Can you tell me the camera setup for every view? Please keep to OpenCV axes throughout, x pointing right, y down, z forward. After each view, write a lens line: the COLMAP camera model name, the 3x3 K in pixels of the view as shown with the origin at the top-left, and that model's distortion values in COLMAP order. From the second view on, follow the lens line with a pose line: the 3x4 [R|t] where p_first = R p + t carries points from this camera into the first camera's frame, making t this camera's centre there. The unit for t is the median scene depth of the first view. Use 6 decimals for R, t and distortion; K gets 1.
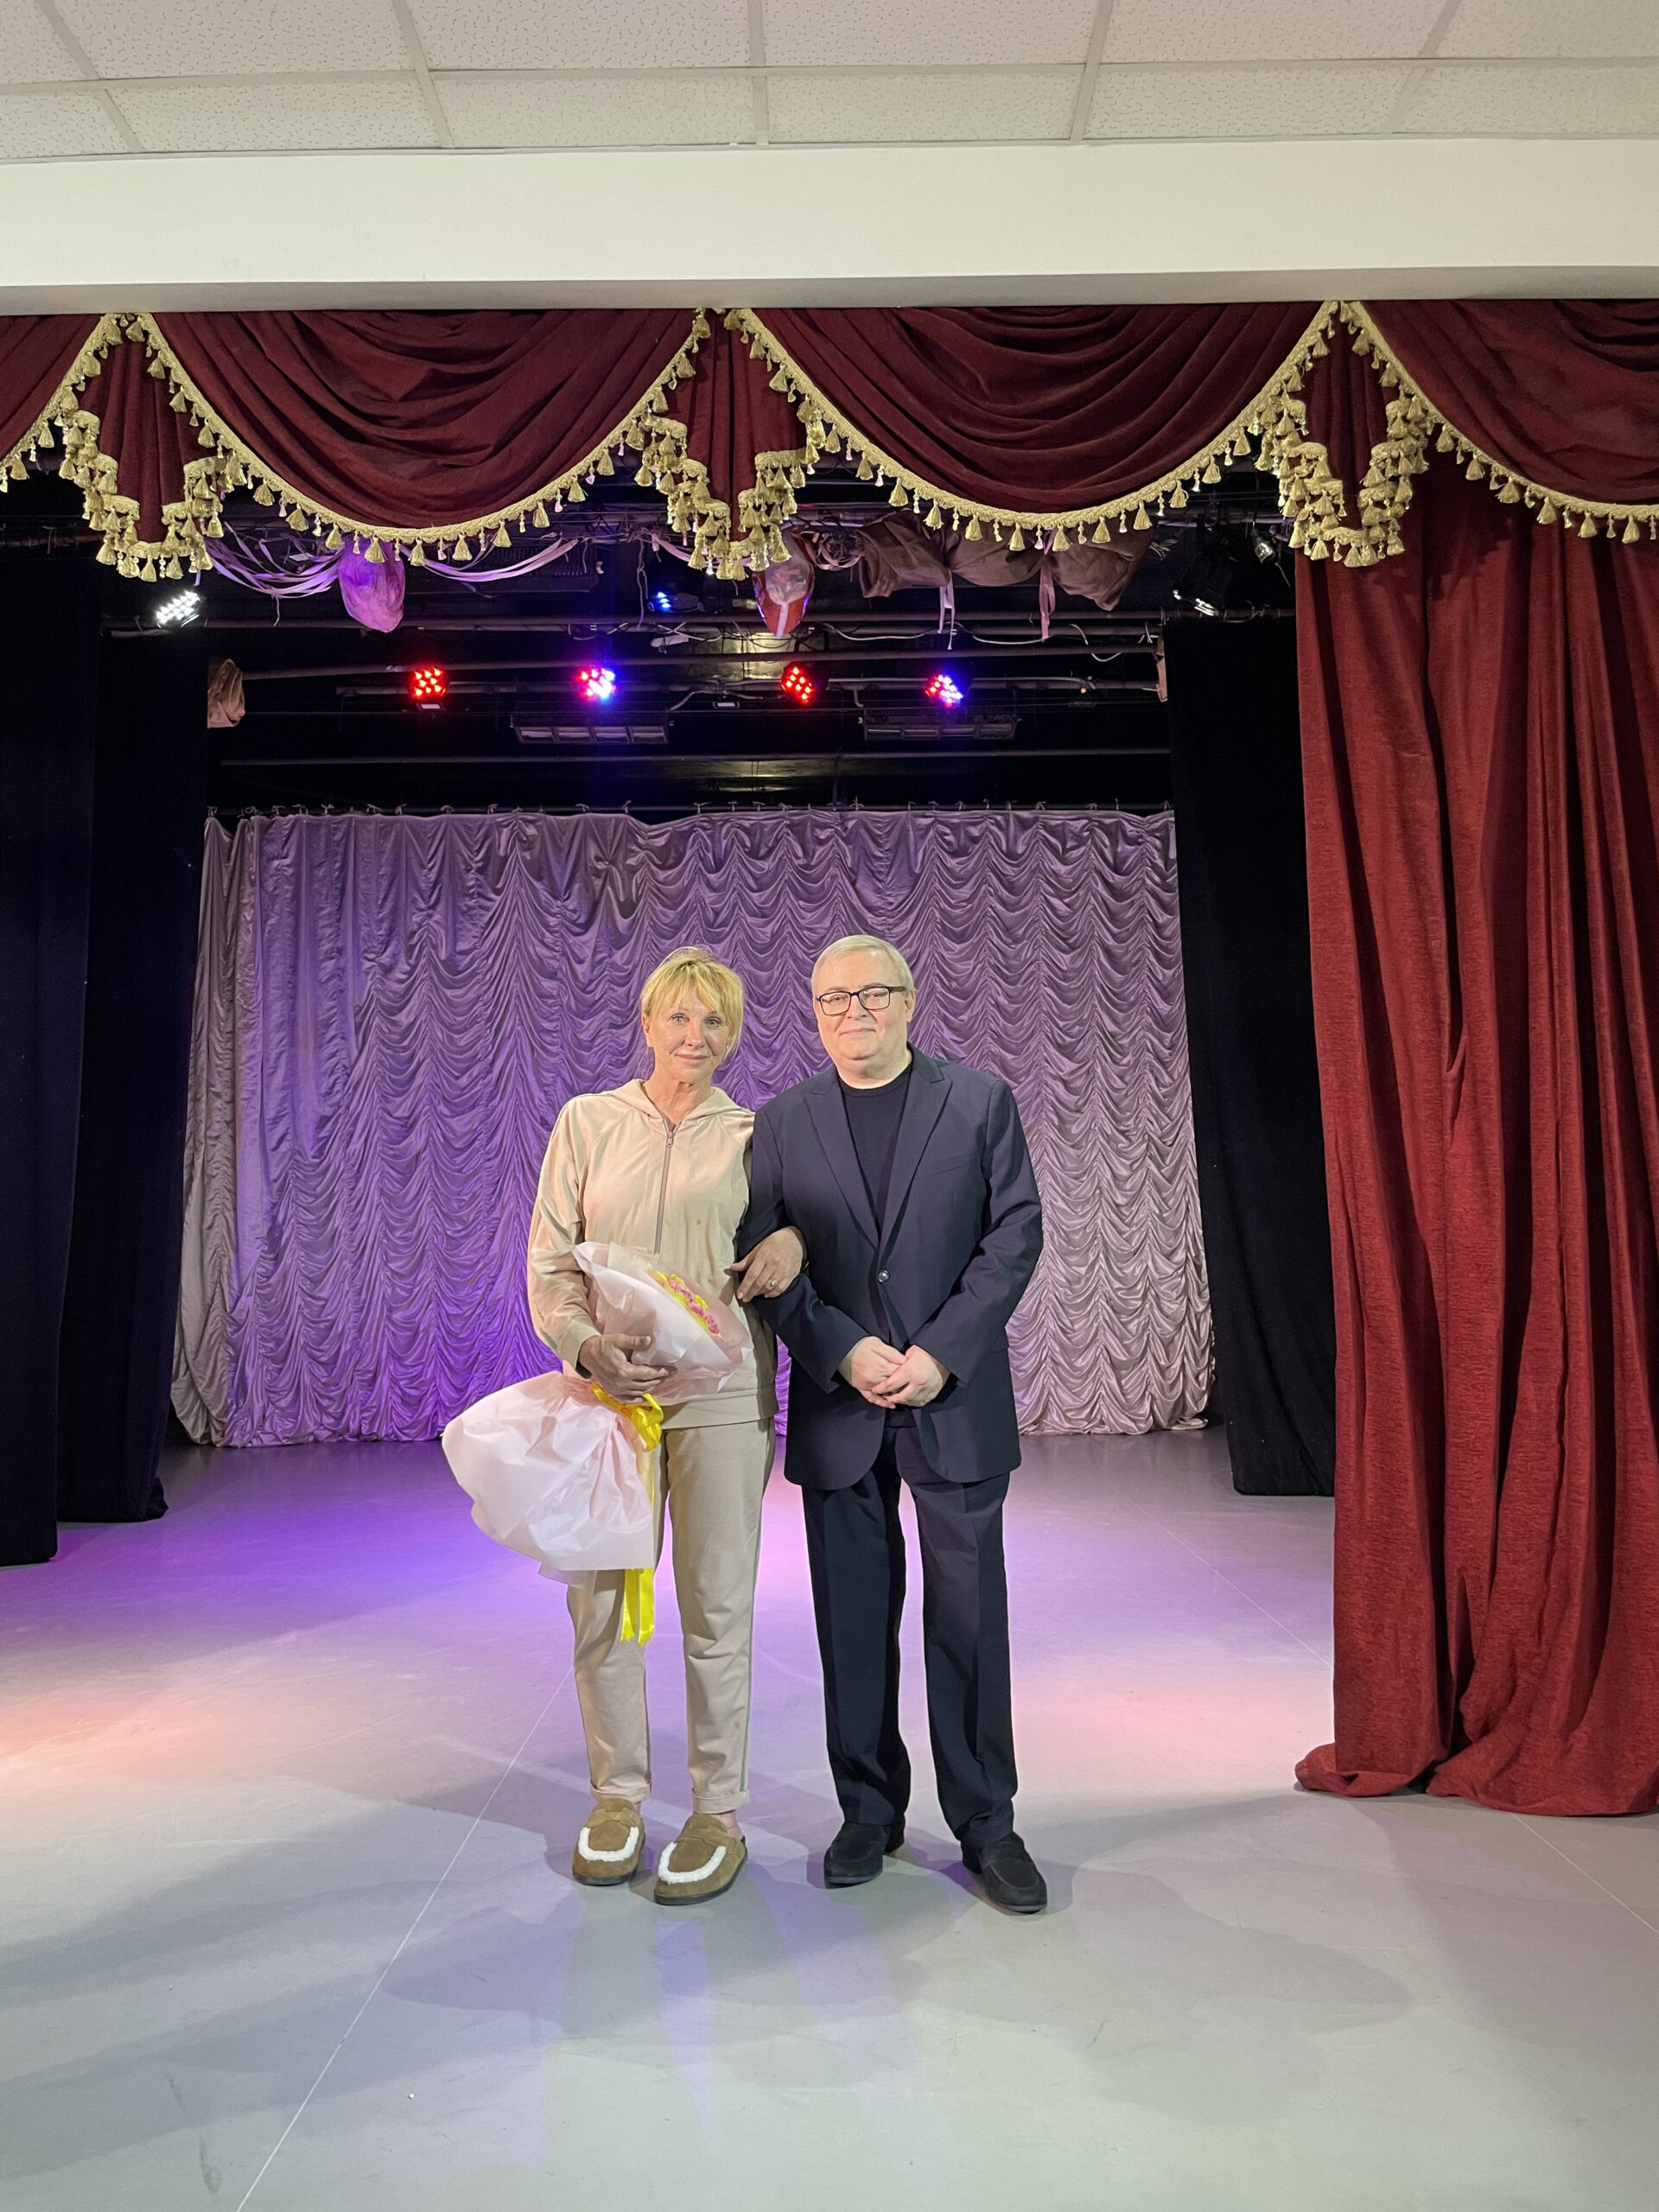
lens RADIAL K [[1731.2, 0, 835.7], [0, 1731.2, 1109.8], [0, 0, 1]] dist [0.102818, -0.155973]
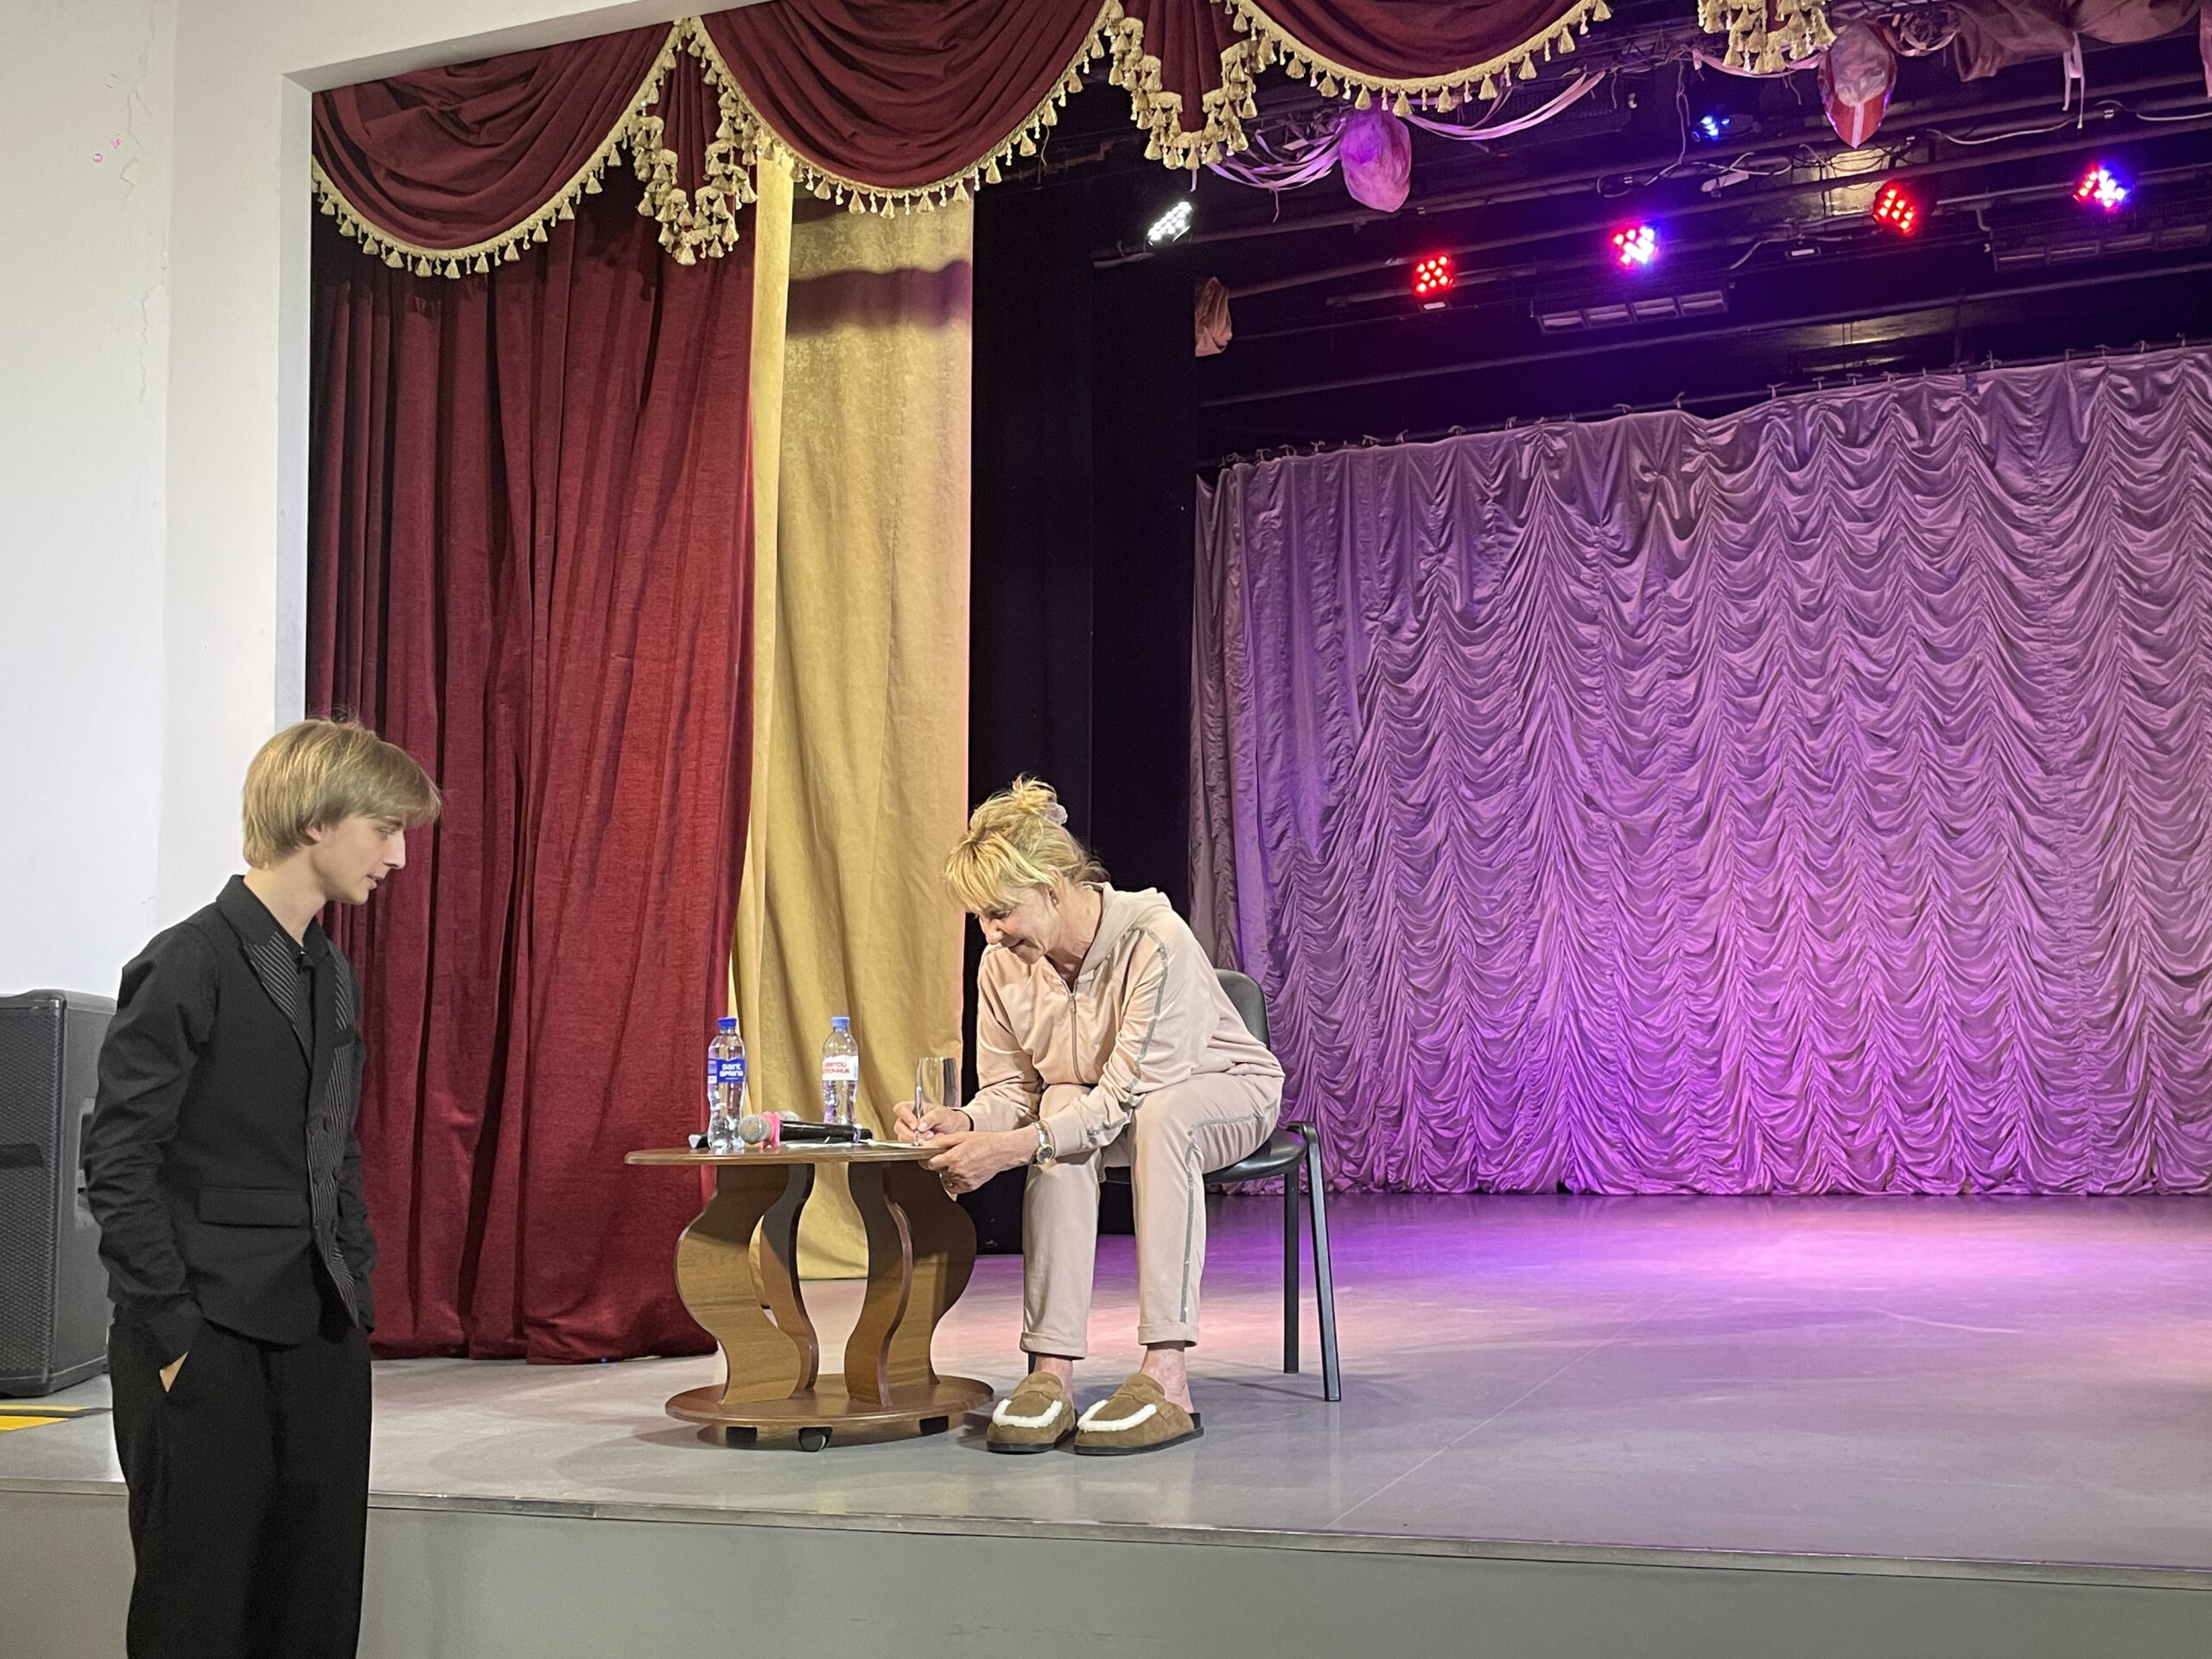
lens RADIAL K [[2371.0, 0, 1103.6], [0, 2371.0, 822.4], [0, 0, 1]] dist [0.142213, -0.314778]
pose [[0.932678, -0.047672, -0.357546, 0.018565], [0.038763, 0.998734, -0.032047, 0.048151], [0.358622, 0.016030, 0.933345, -0.125706]]
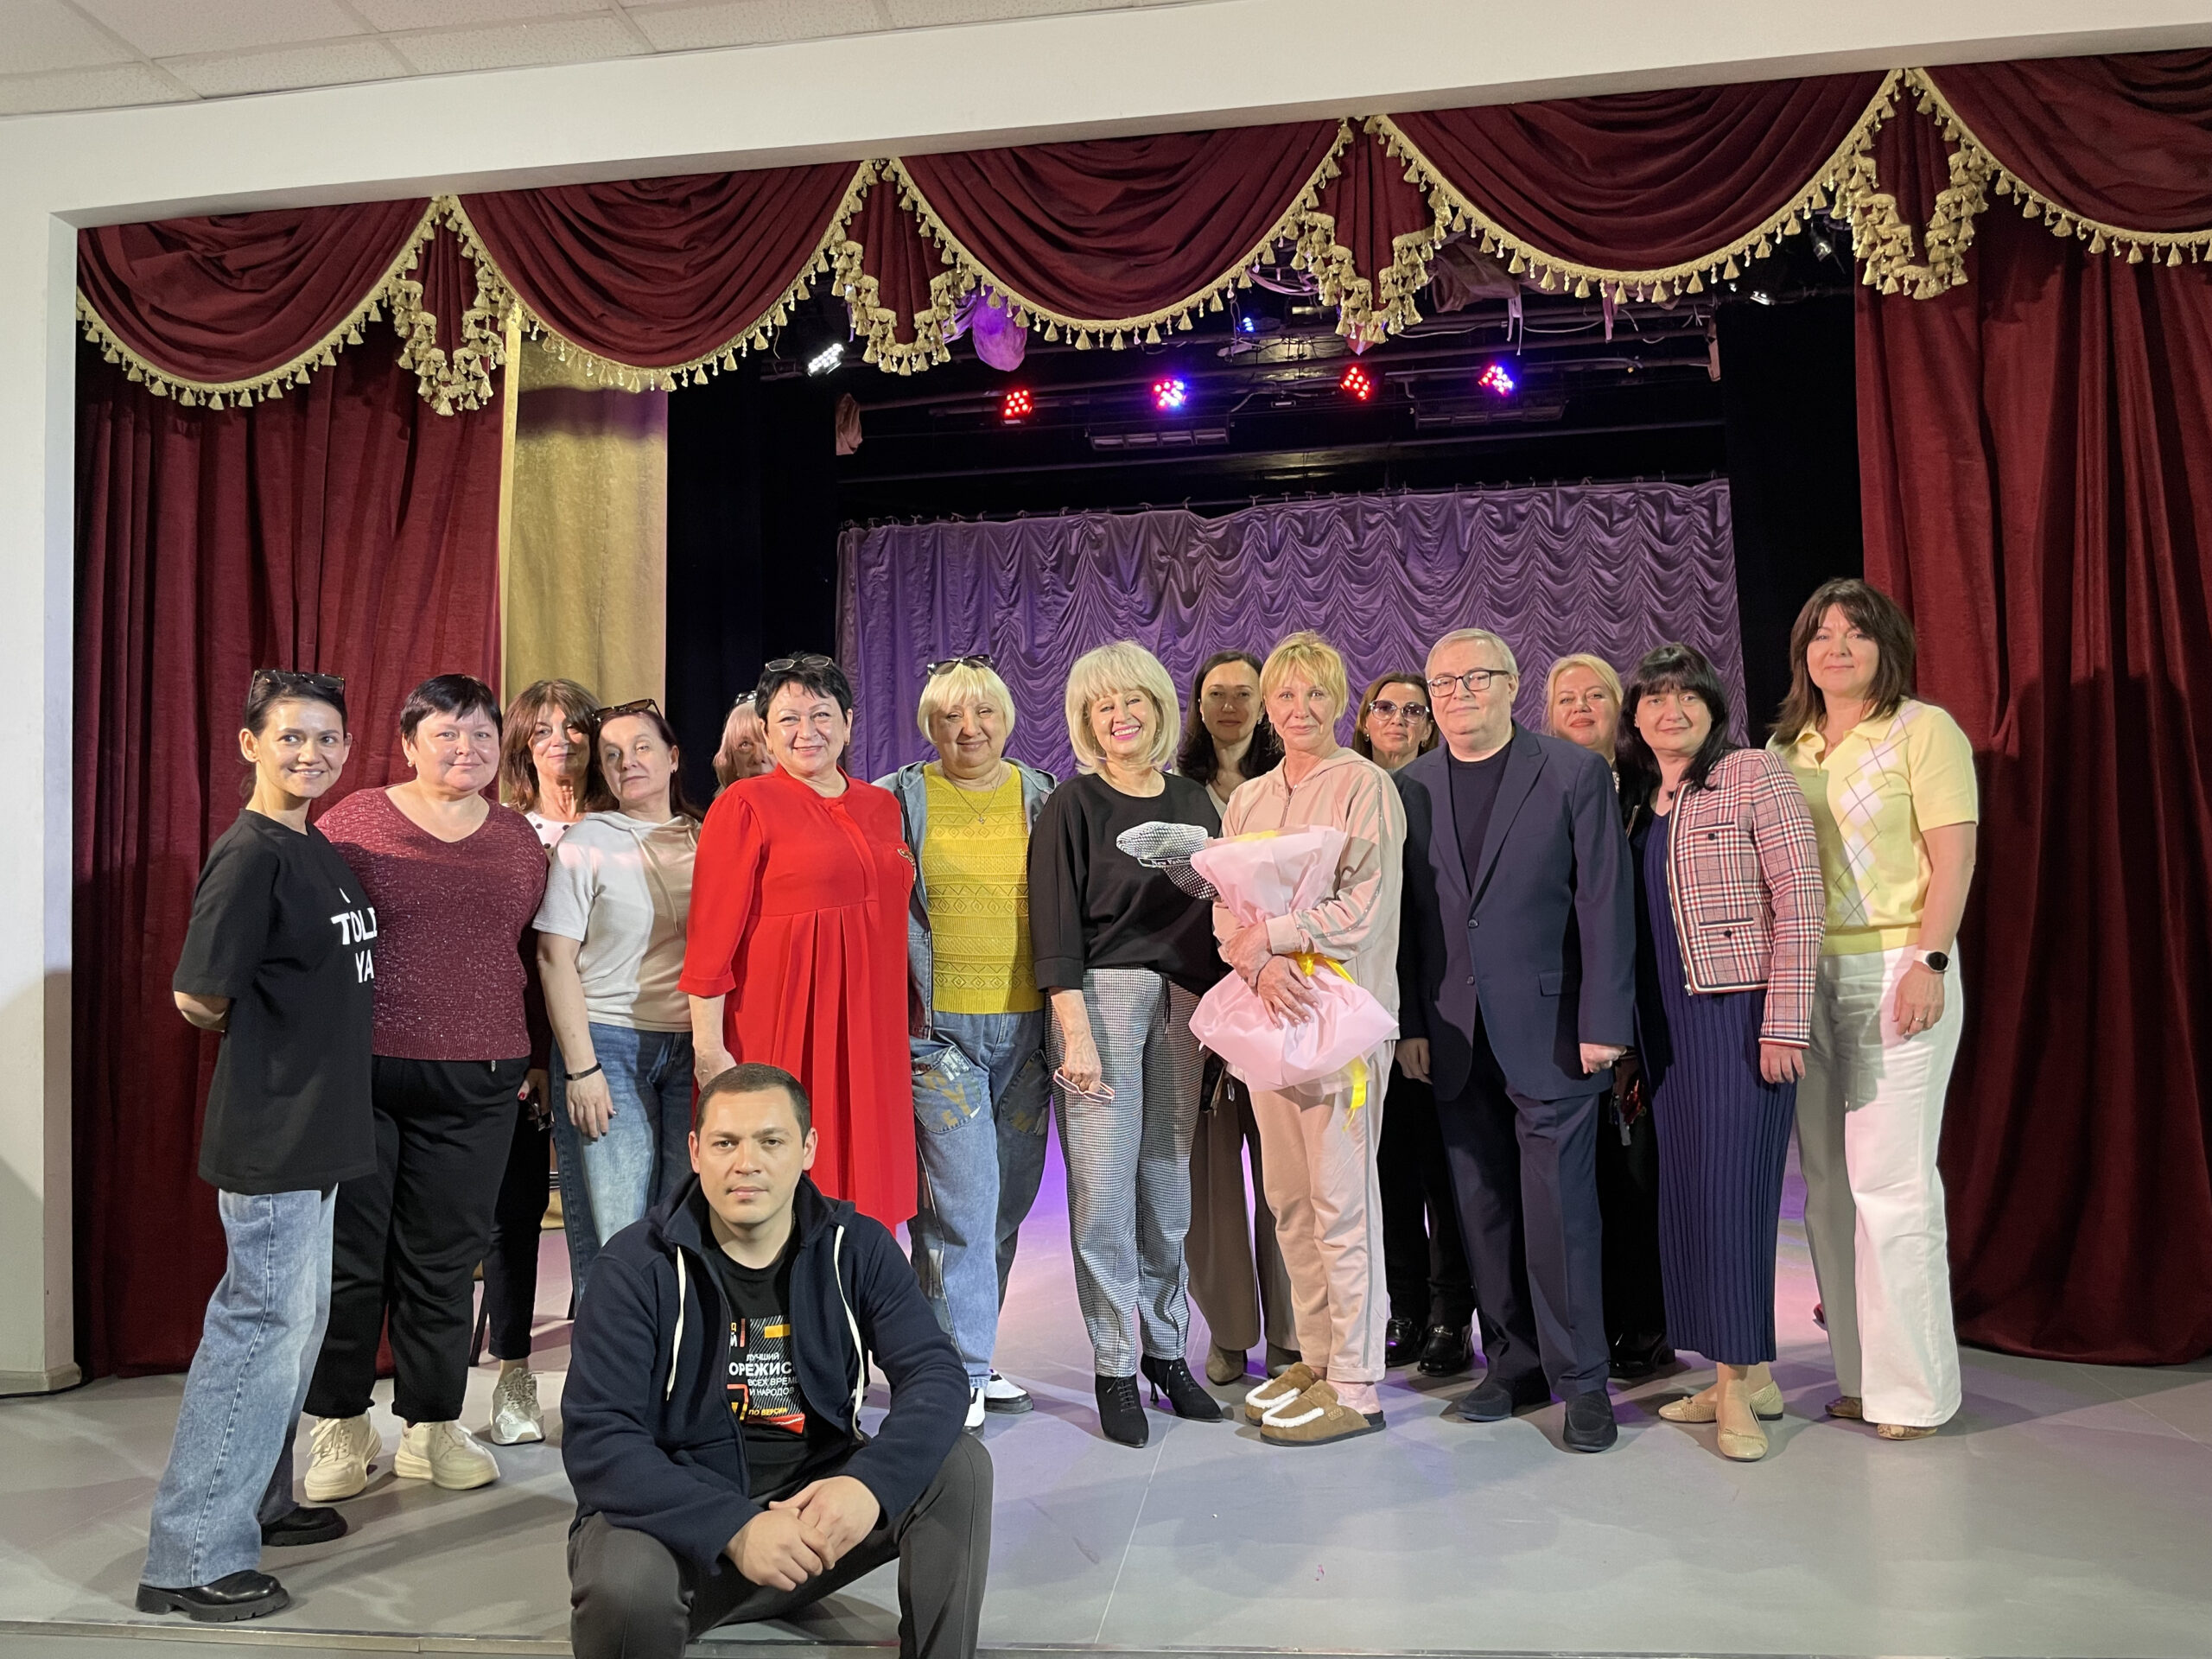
lens RADIAL K [[1737.6, 0, 1115.7], [0, 1737.6, 829.9], [0, 0, 1]] dist [0.104847, -0.157260]
pose [[0.991226, -0.022503, -0.130247, -0.031706], [0.026030, 0.999337, 0.025441, -0.001653], [0.129588, -0.028608, 0.991155, -0.083983]]
